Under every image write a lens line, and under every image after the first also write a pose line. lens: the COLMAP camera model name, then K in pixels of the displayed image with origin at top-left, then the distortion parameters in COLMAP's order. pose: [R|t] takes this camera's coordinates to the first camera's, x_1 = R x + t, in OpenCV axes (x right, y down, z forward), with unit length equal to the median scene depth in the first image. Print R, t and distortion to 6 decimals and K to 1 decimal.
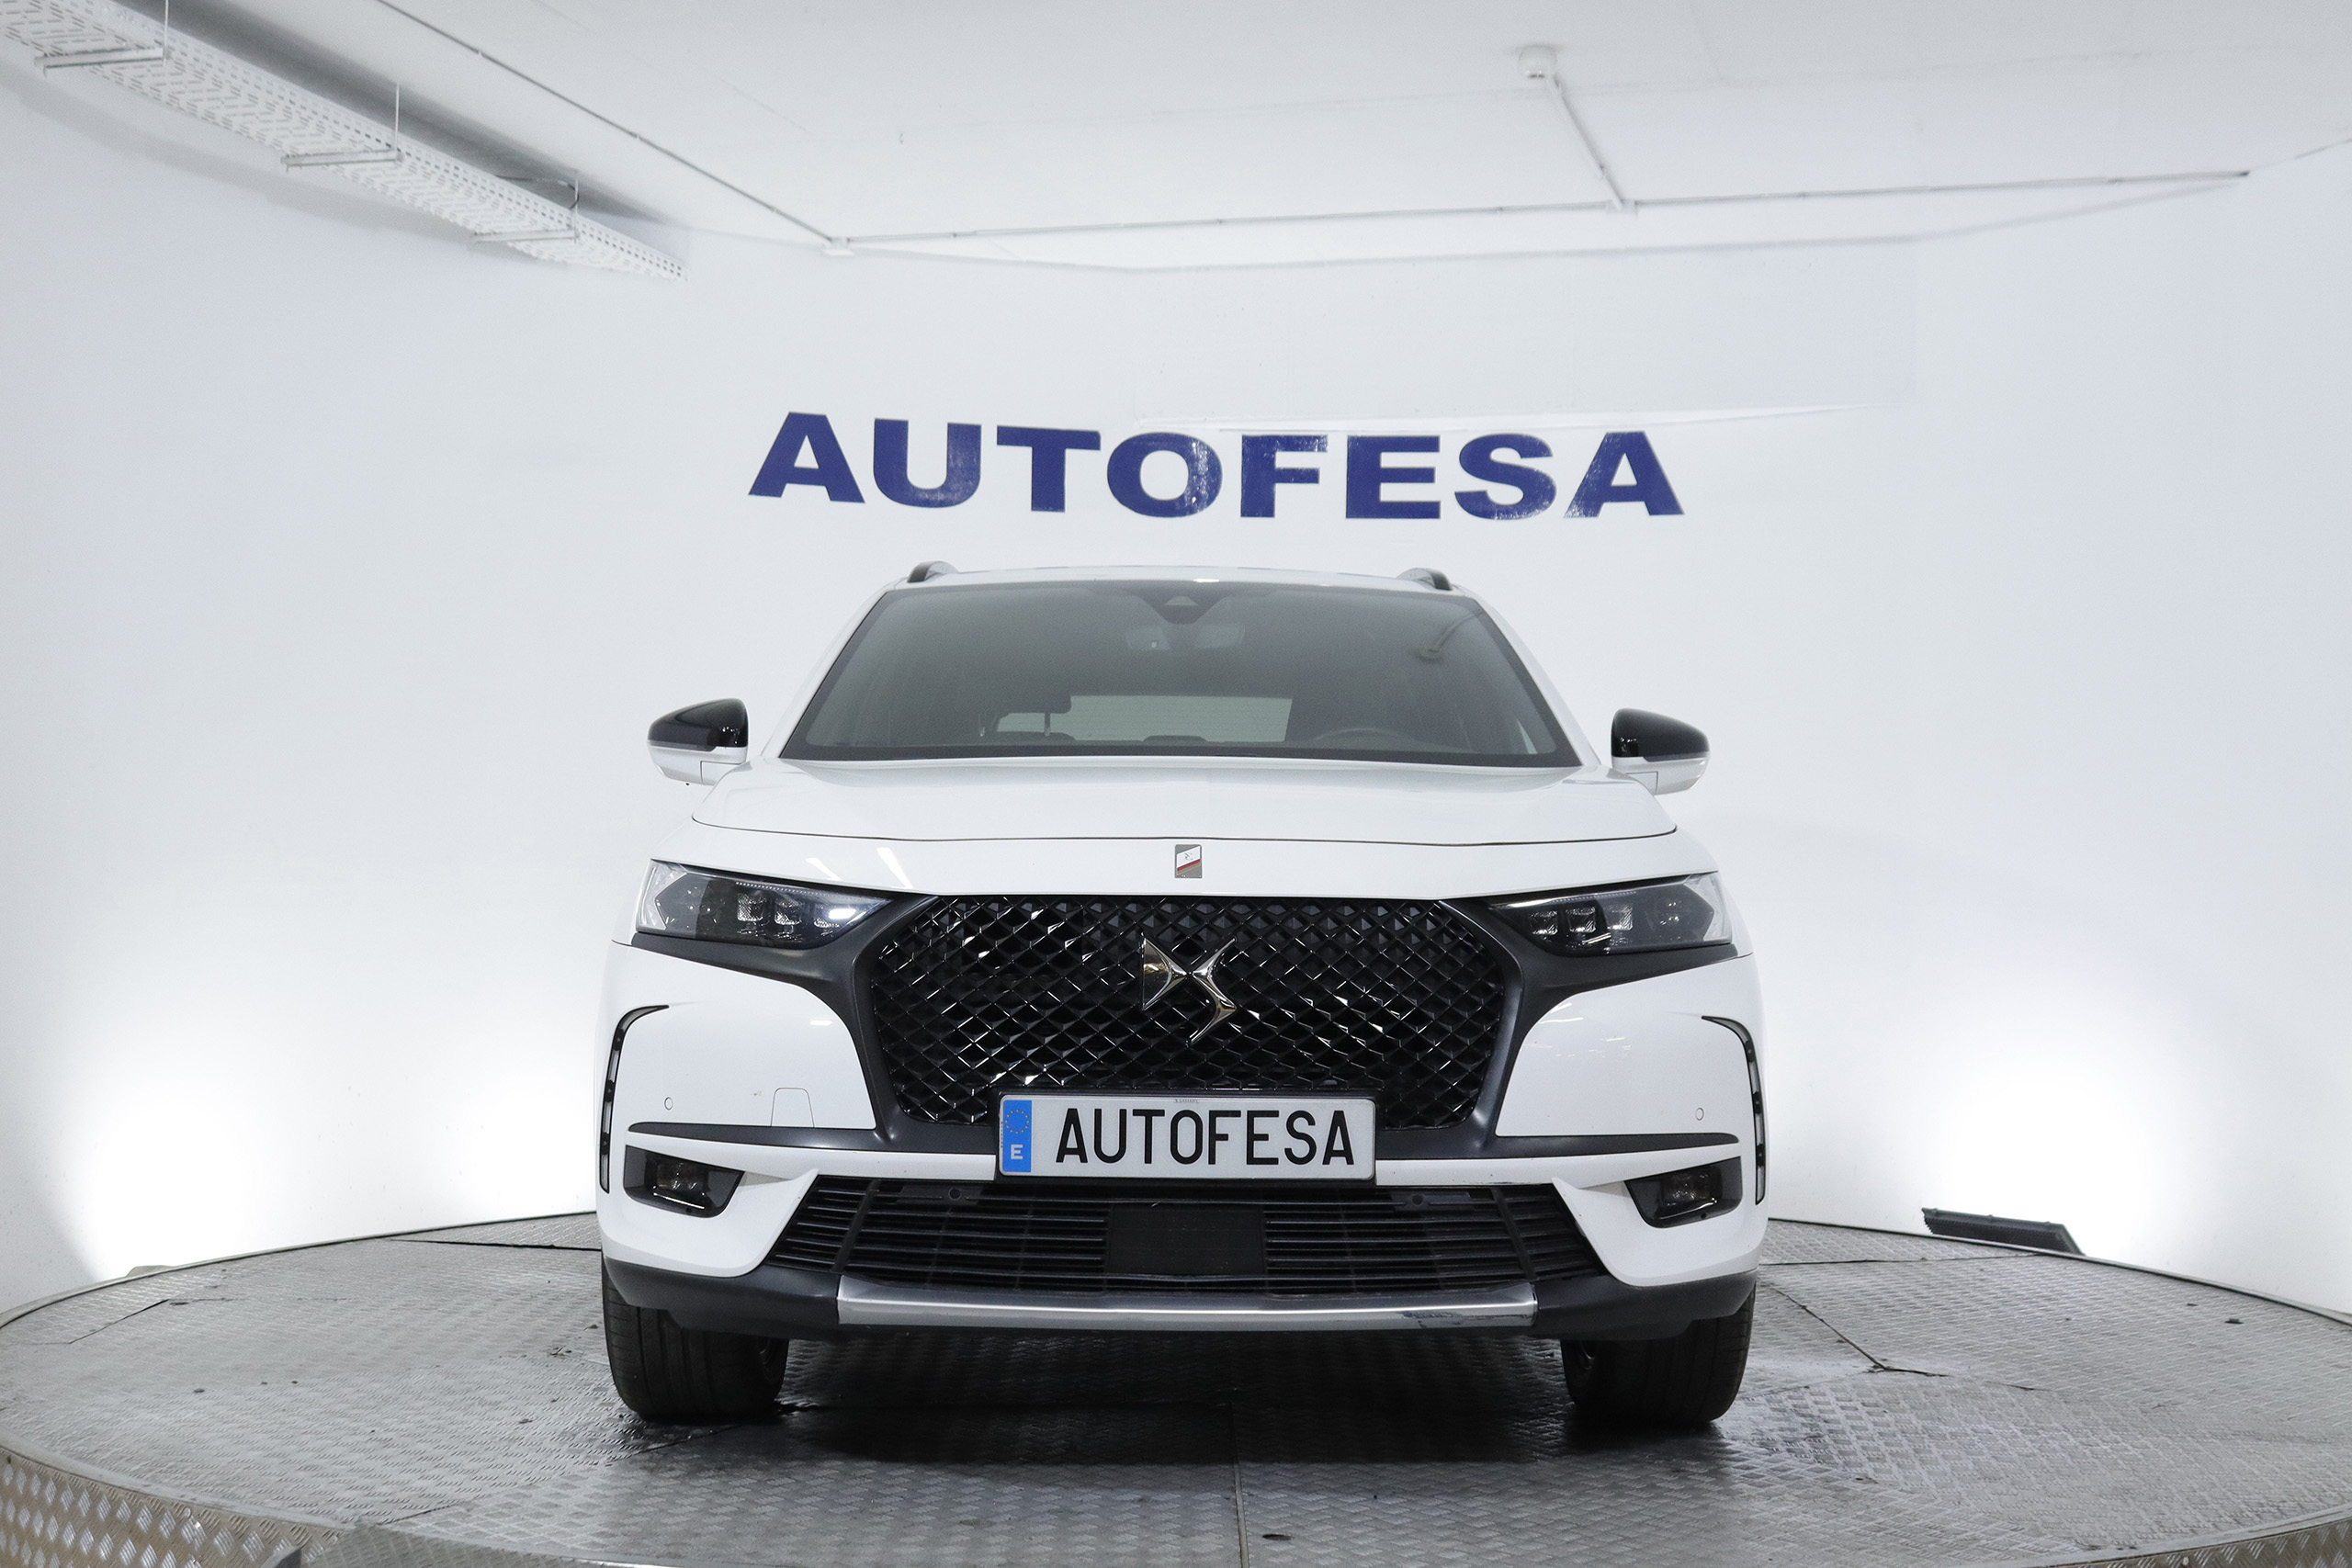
lens RADIAL K [[2953.5, 0, 1176.0], [0, 2953.5, 784.0], [0, 0, 1]] dist [-0.075335, 0.146228]
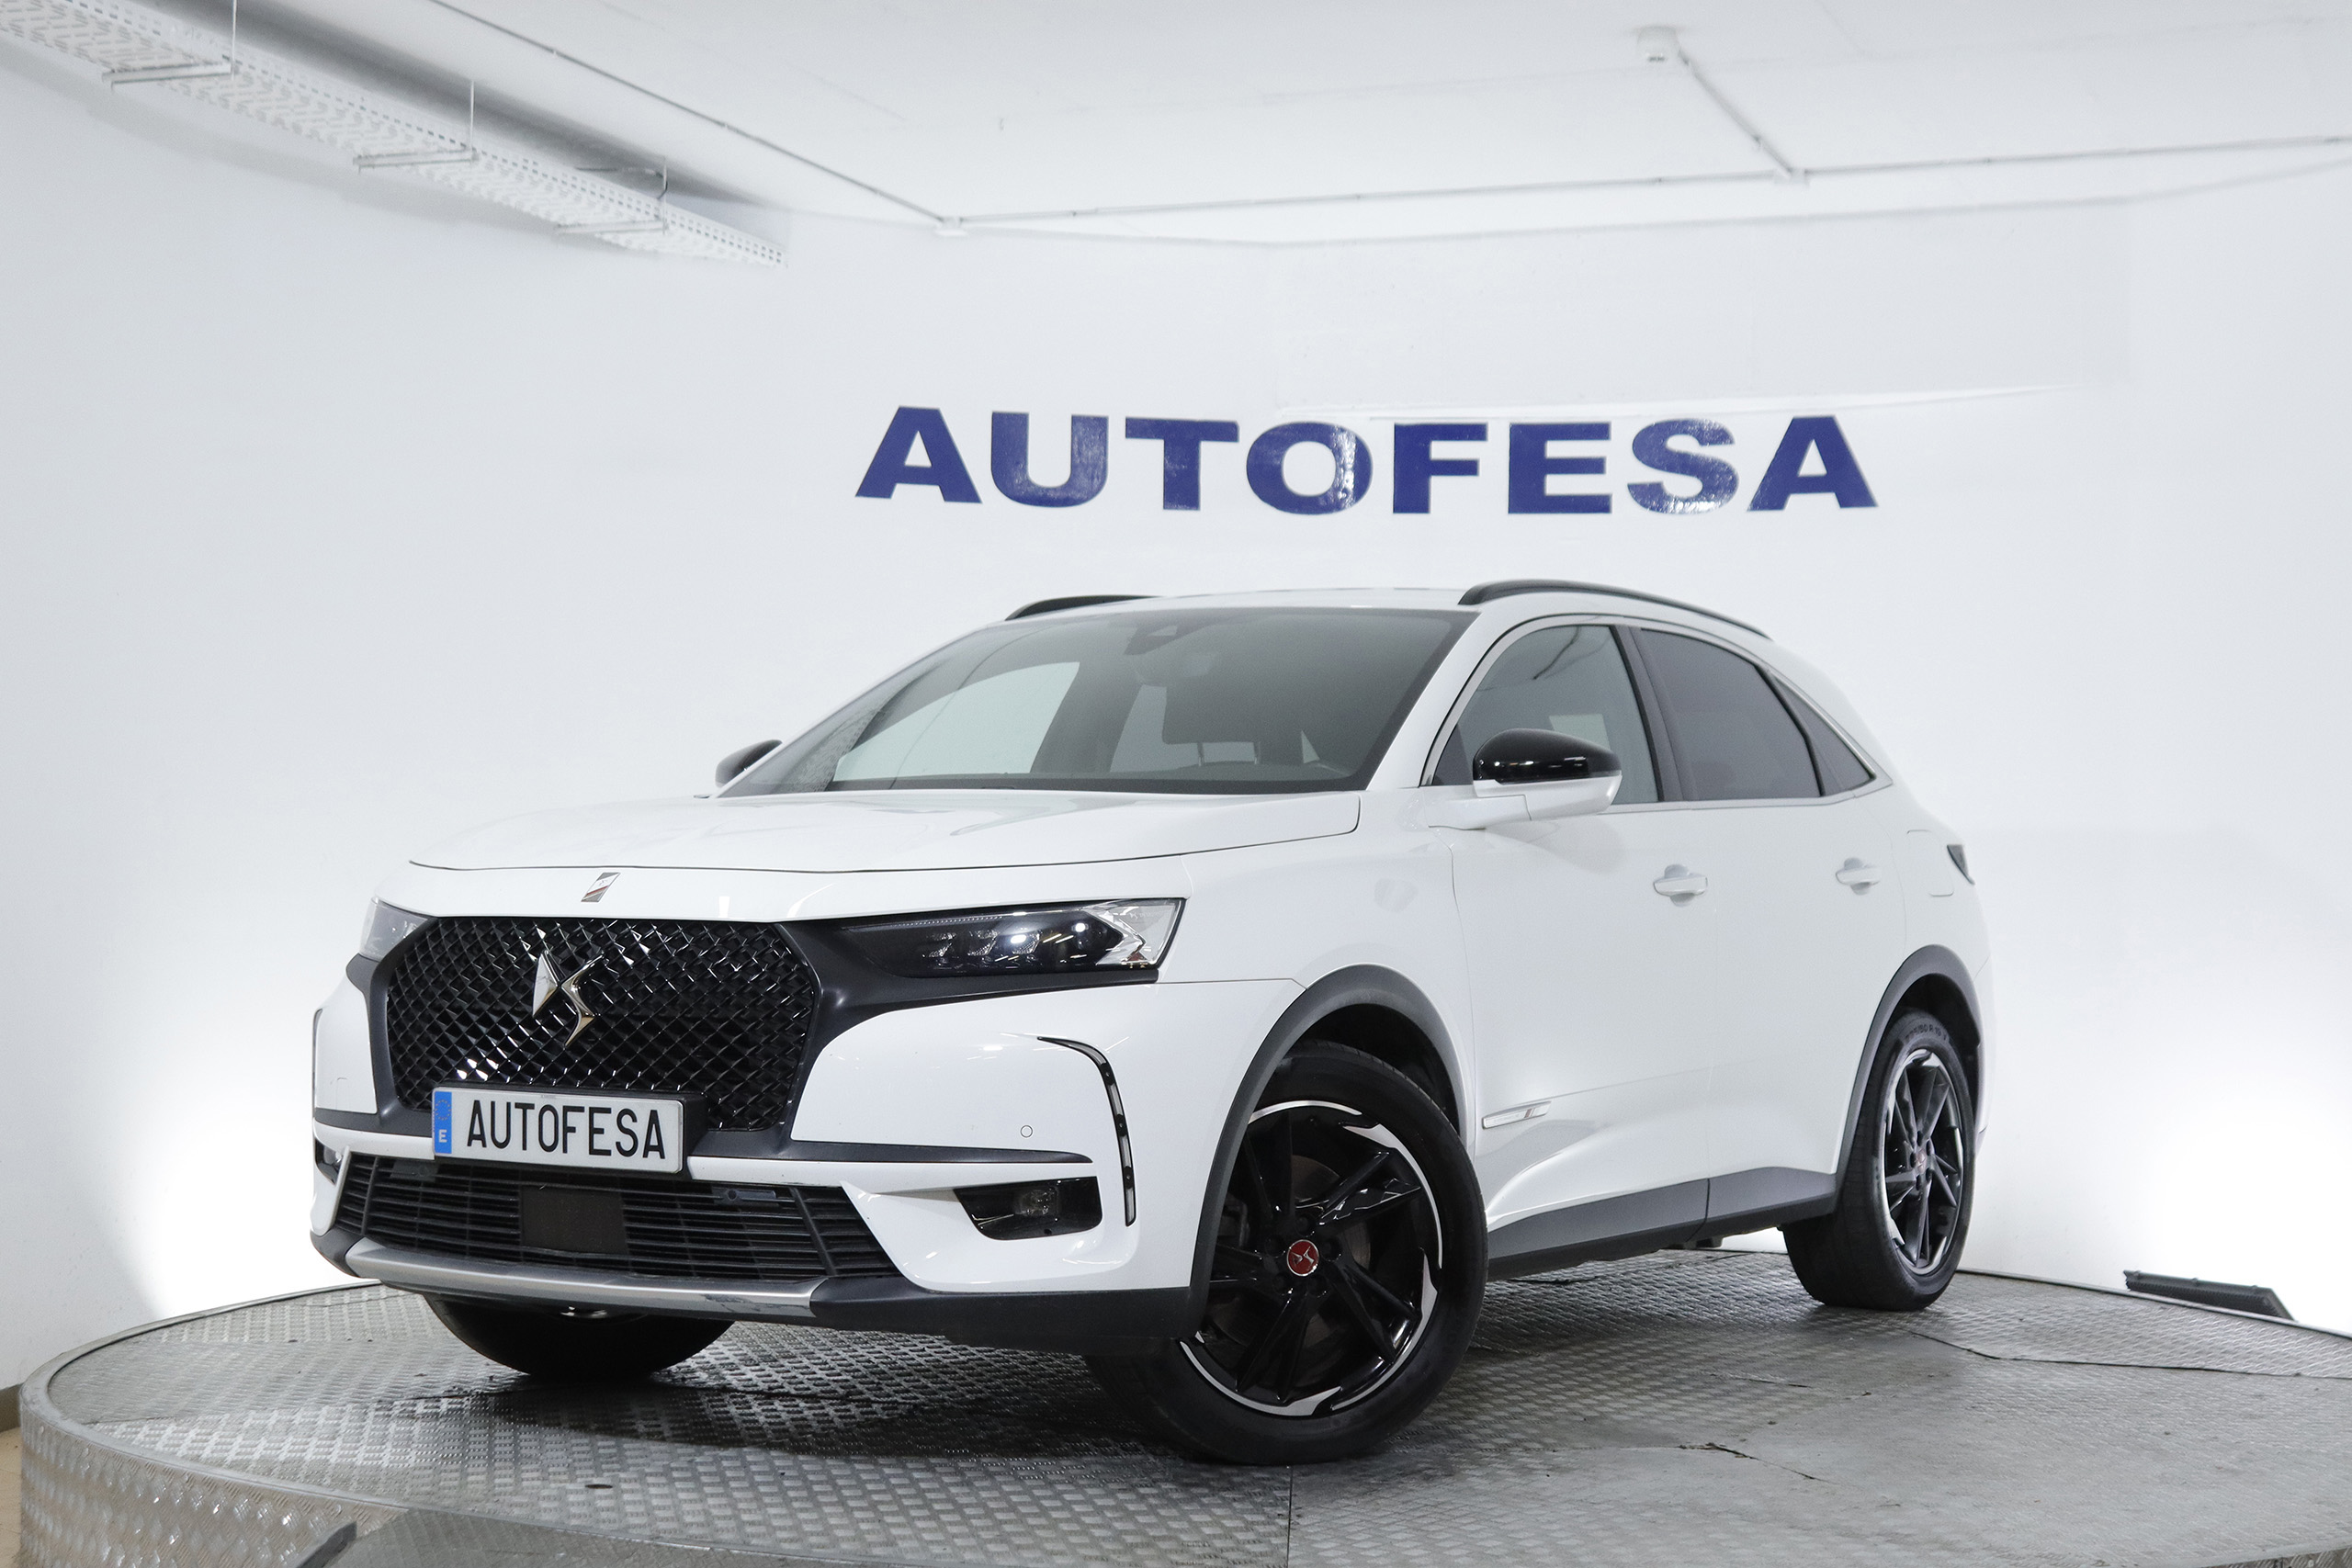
lens RADIAL K [[3590.0, 0, 1172.2], [0, 3590.0, 776.0], [0, 0, 1]] dist [-0.040061, 0.188512]
pose [[0.996921, -0.004168, -0.078301, 0.043696], [0.003786, 0.999980, -0.005032, -0.004122], [0.078320, 0.004720, 0.996917, -0.121342]]
